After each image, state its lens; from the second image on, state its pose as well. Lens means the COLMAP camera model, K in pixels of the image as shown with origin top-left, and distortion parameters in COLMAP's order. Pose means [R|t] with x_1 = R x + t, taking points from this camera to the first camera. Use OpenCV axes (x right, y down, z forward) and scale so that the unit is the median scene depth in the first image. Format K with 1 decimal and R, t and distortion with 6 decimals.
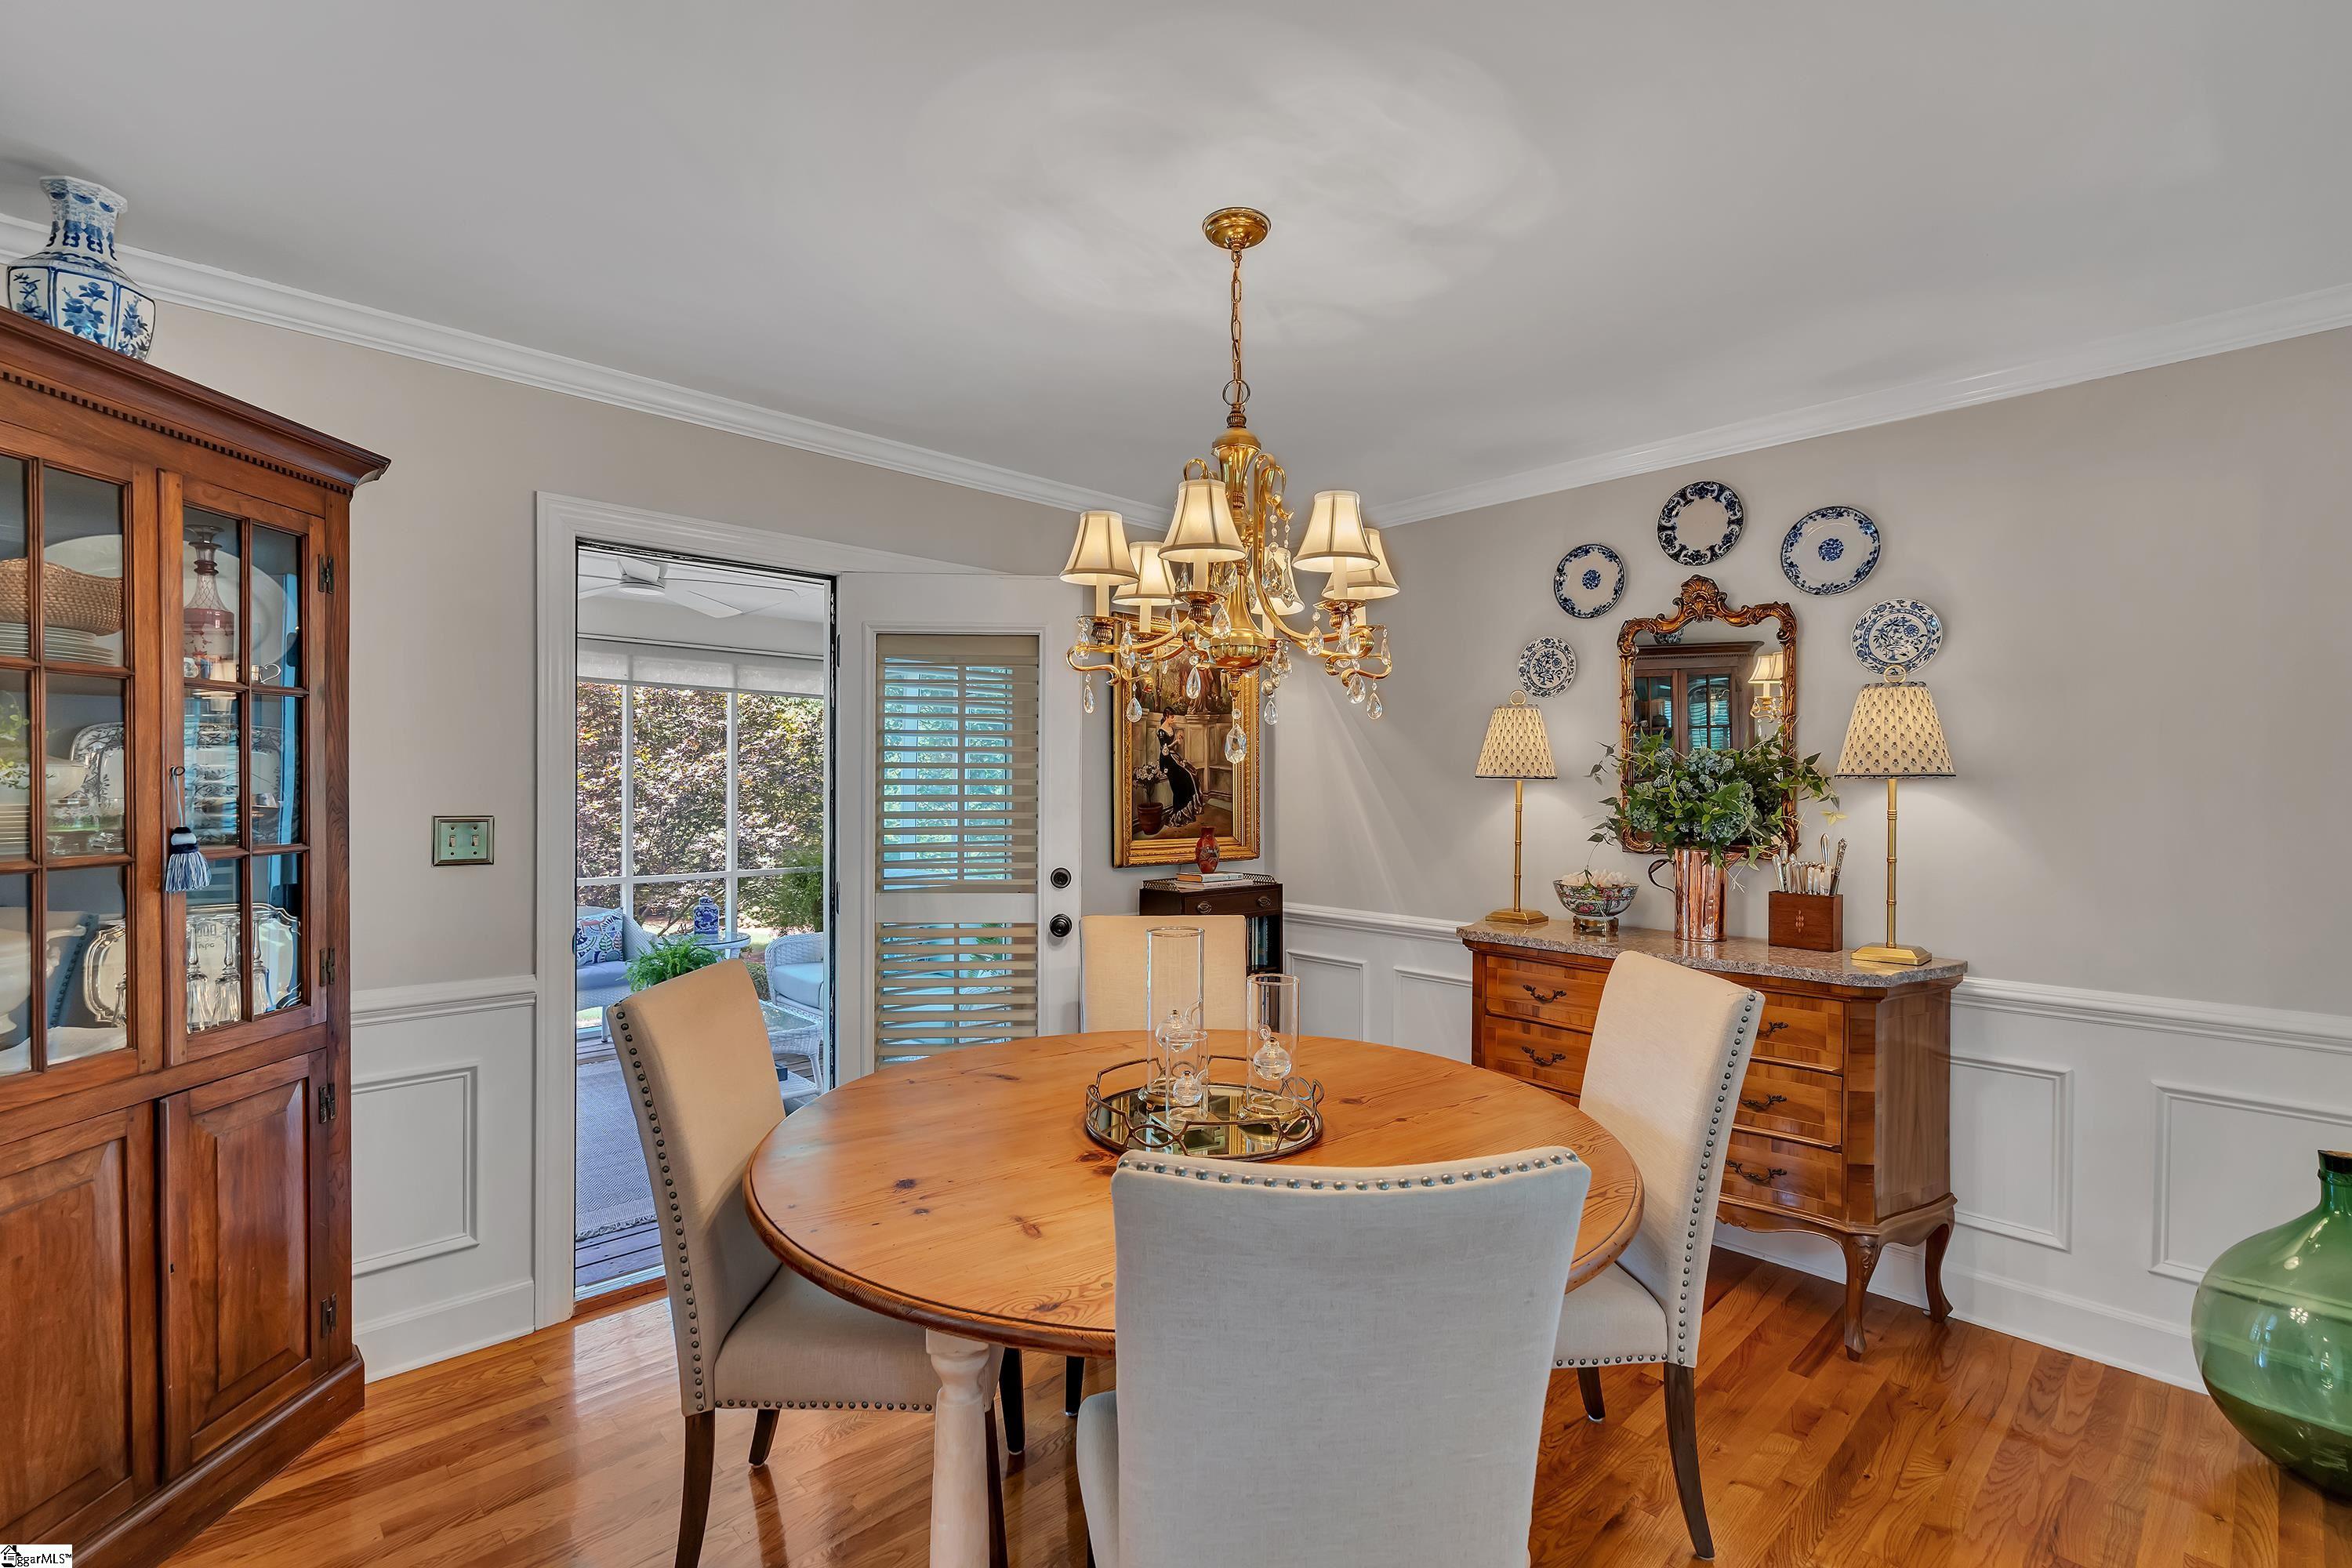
lens RADIAL K [[1042.0, 0, 1176.0], [0, 1042.0, 784.0], [0, 0, 1]] dist [0.002519, 0.000327]
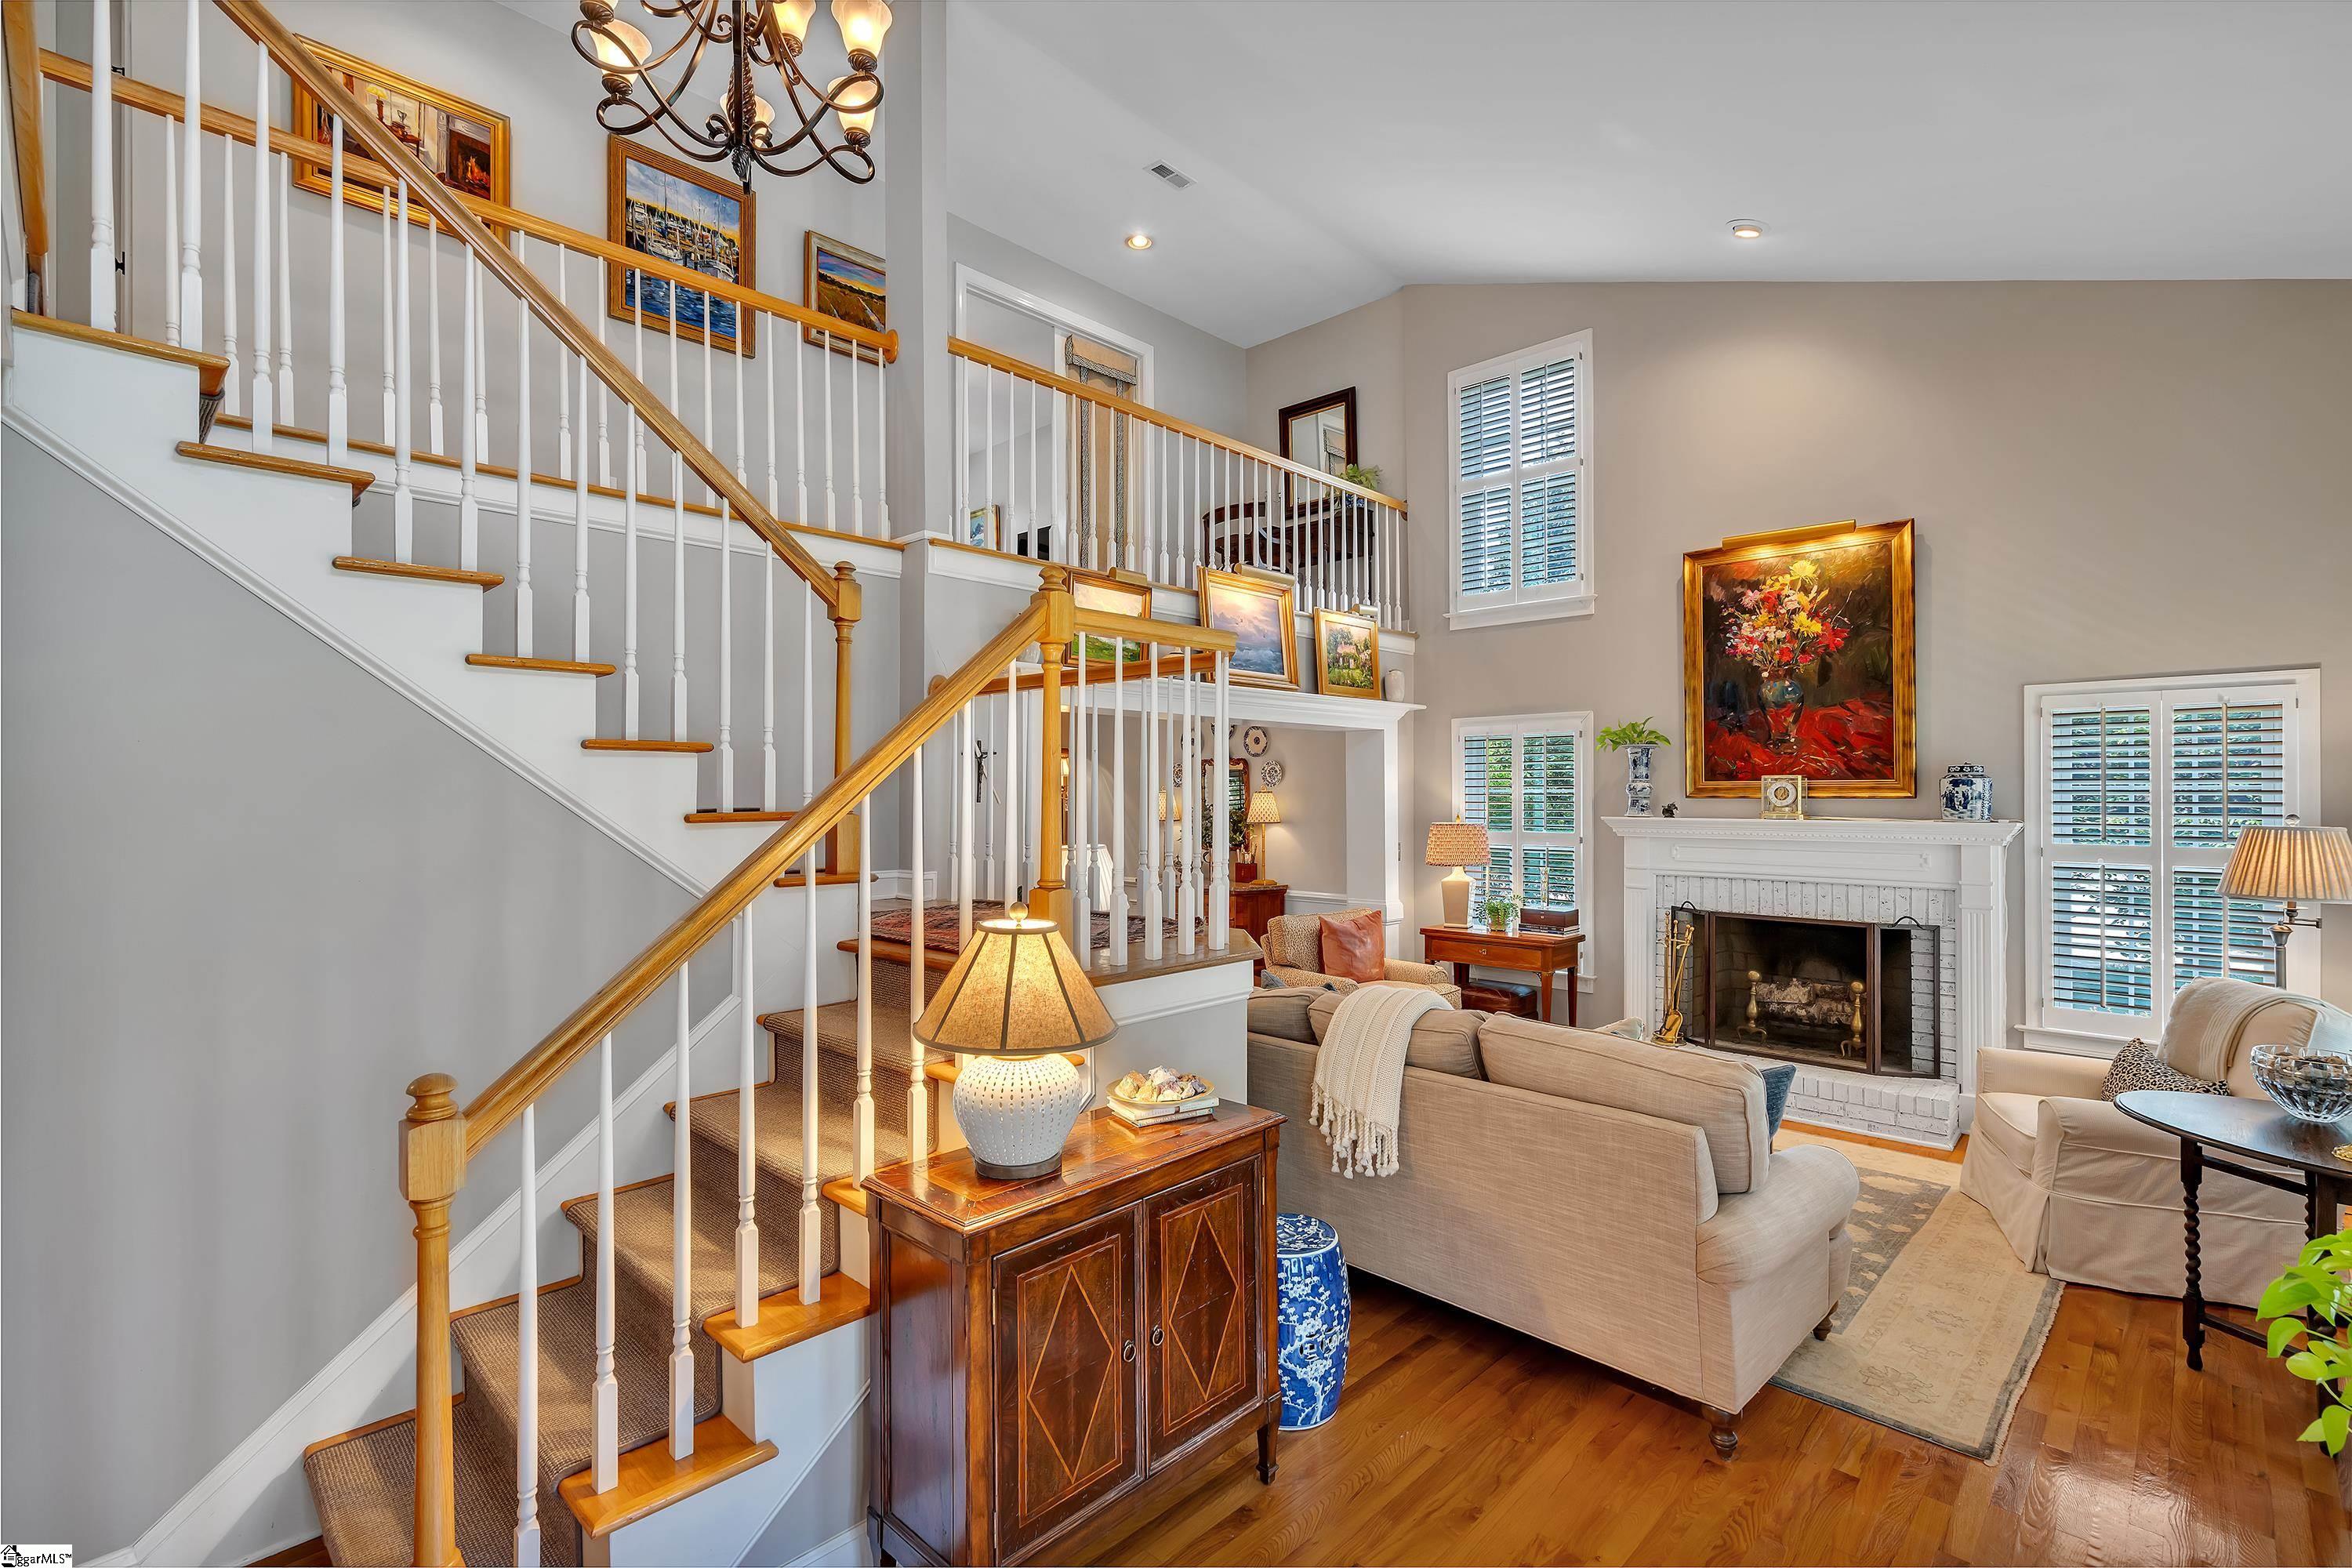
lens RADIAL K [[1059.9, 0, 1176.0], [0, 1059.9, 784.0], [0, 0, 1]] dist [0.000738, 0.000355]
pose [[0.999410, -0.002854, 0.034235, 0.234095], [0.002990, 0.999988, -0.003929, -0.073216], [-0.034224, 0.004029, 0.999406, -1.387381]]
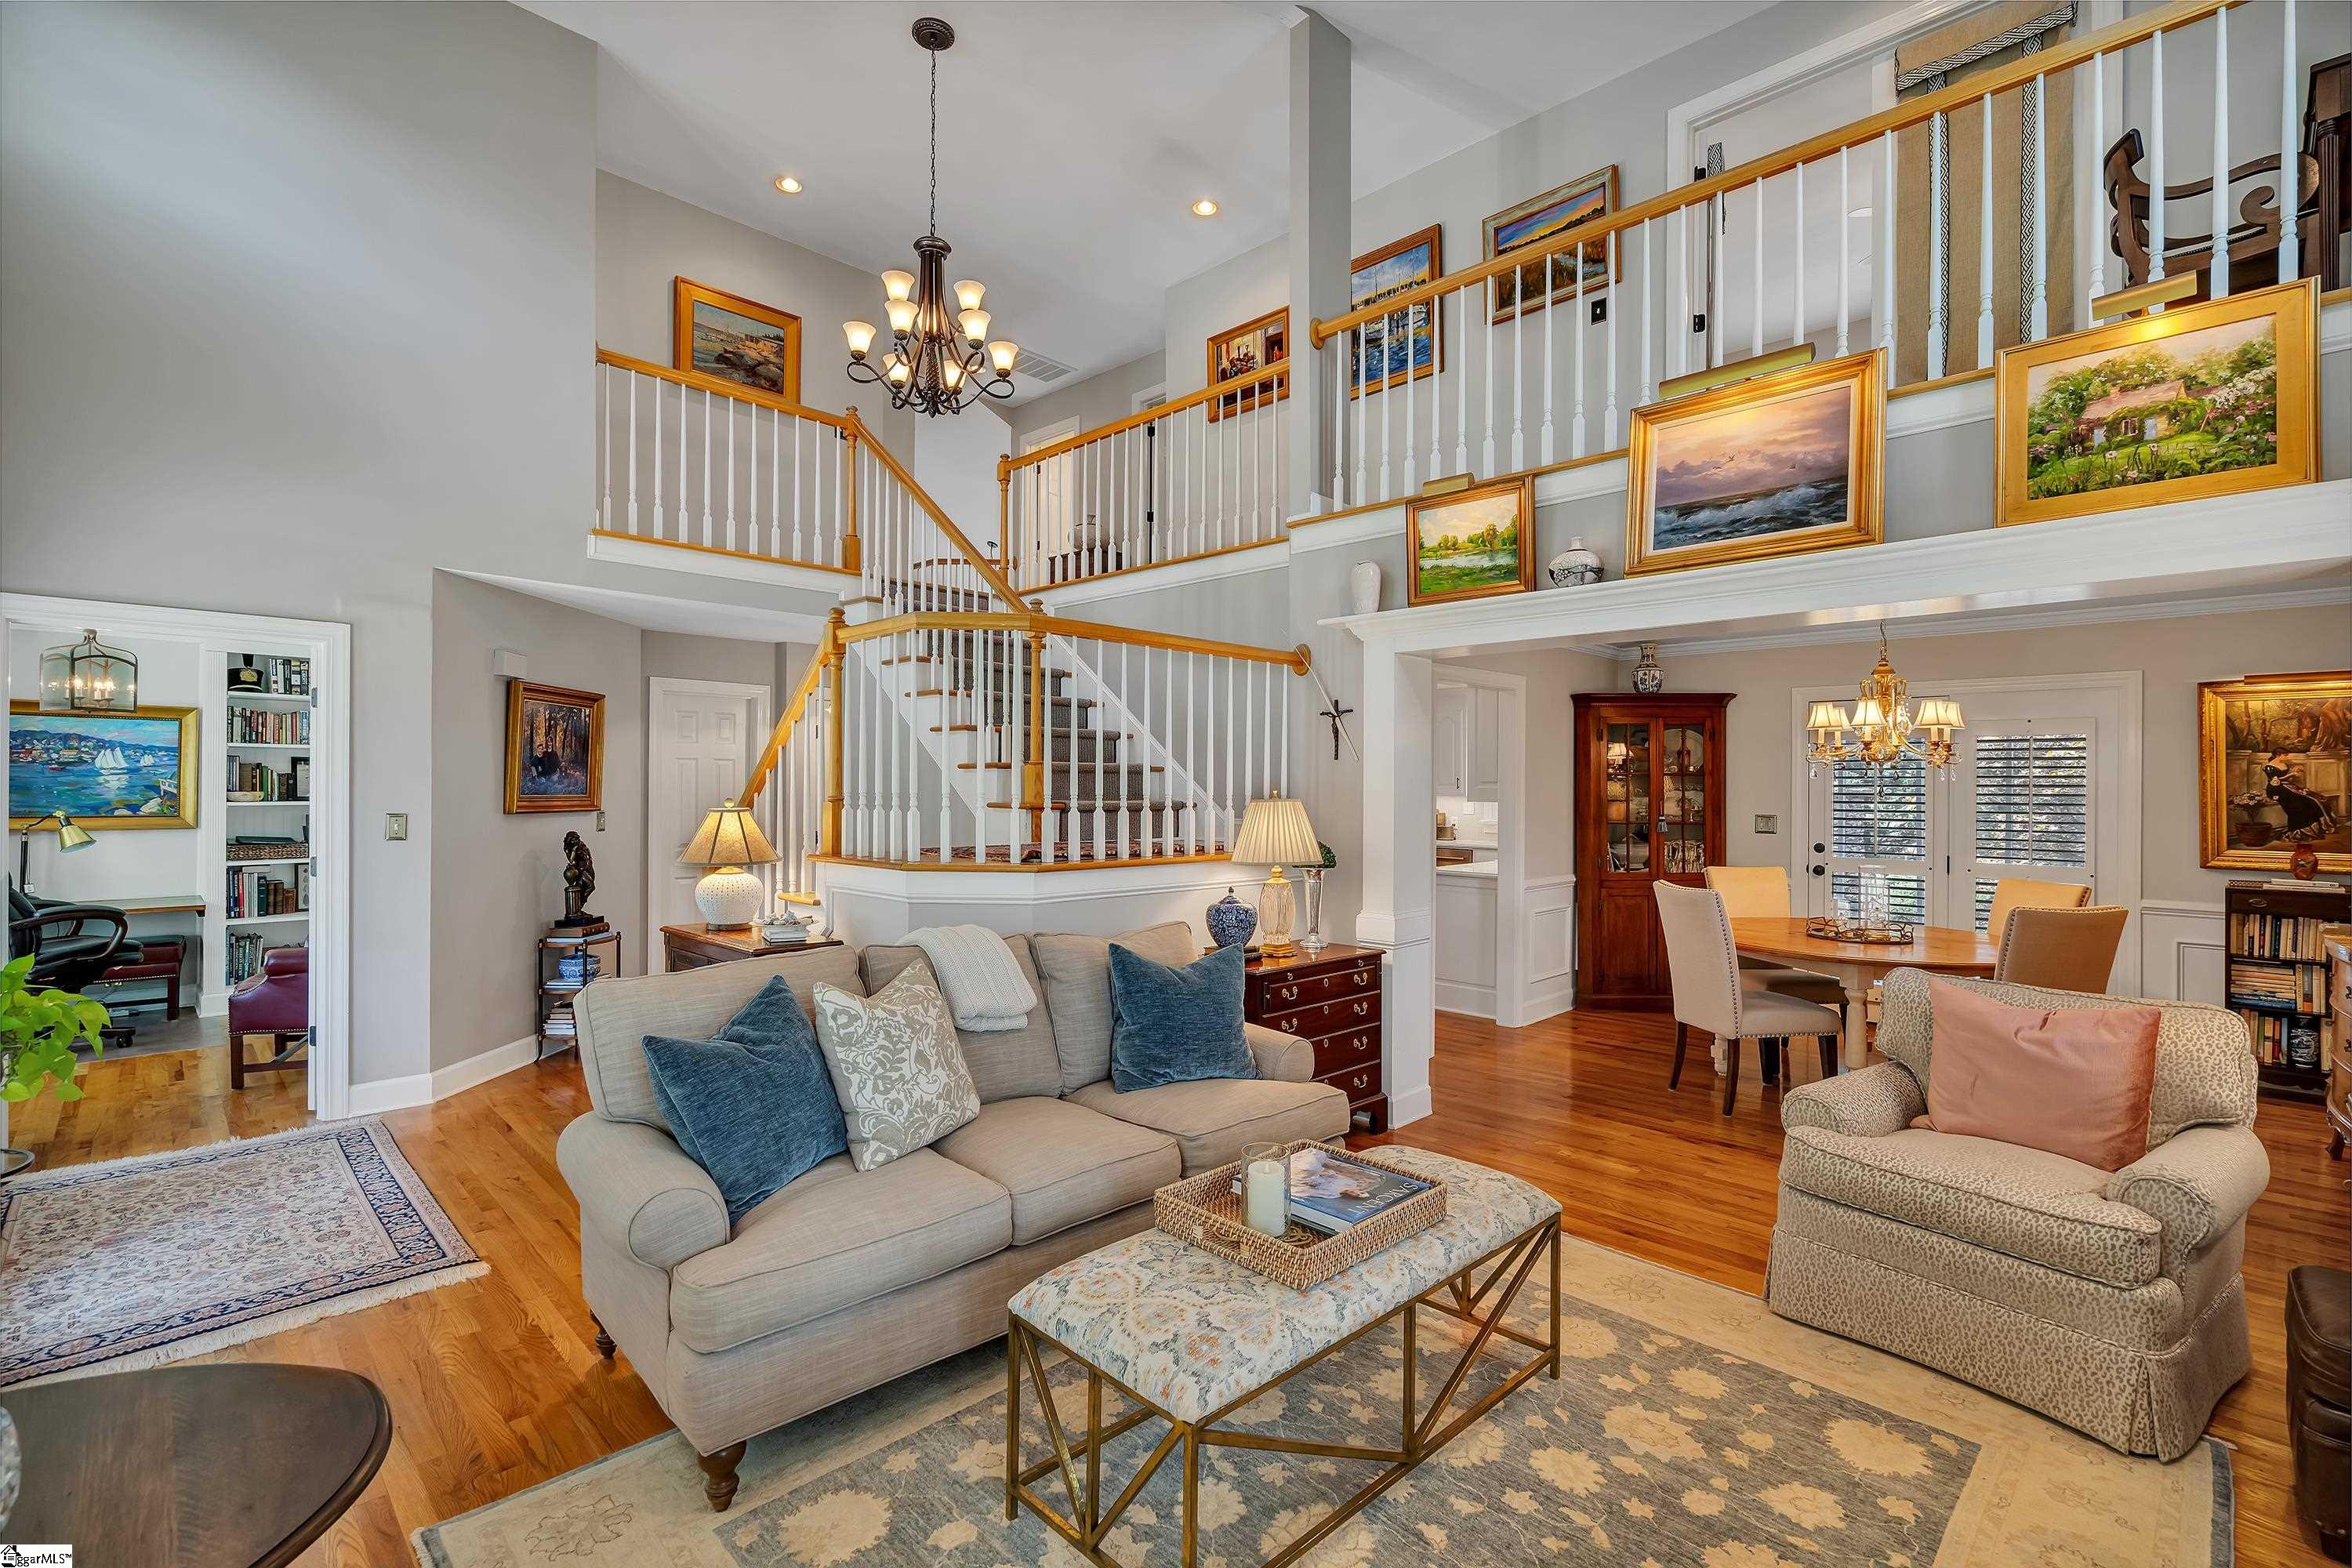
lens RADIAL K [[1059.9, 0, 1176.0], [0, 1059.9, 784.0], [0, 0, 1]] dist [0.000738, 0.000355]
pose [[0.015449, -0.005418, -0.999866, 1.302196], [-0.001077, 0.999985, -0.005435, -0.021753], [0.999880, 0.001160, 0.015443, -0.374383]]
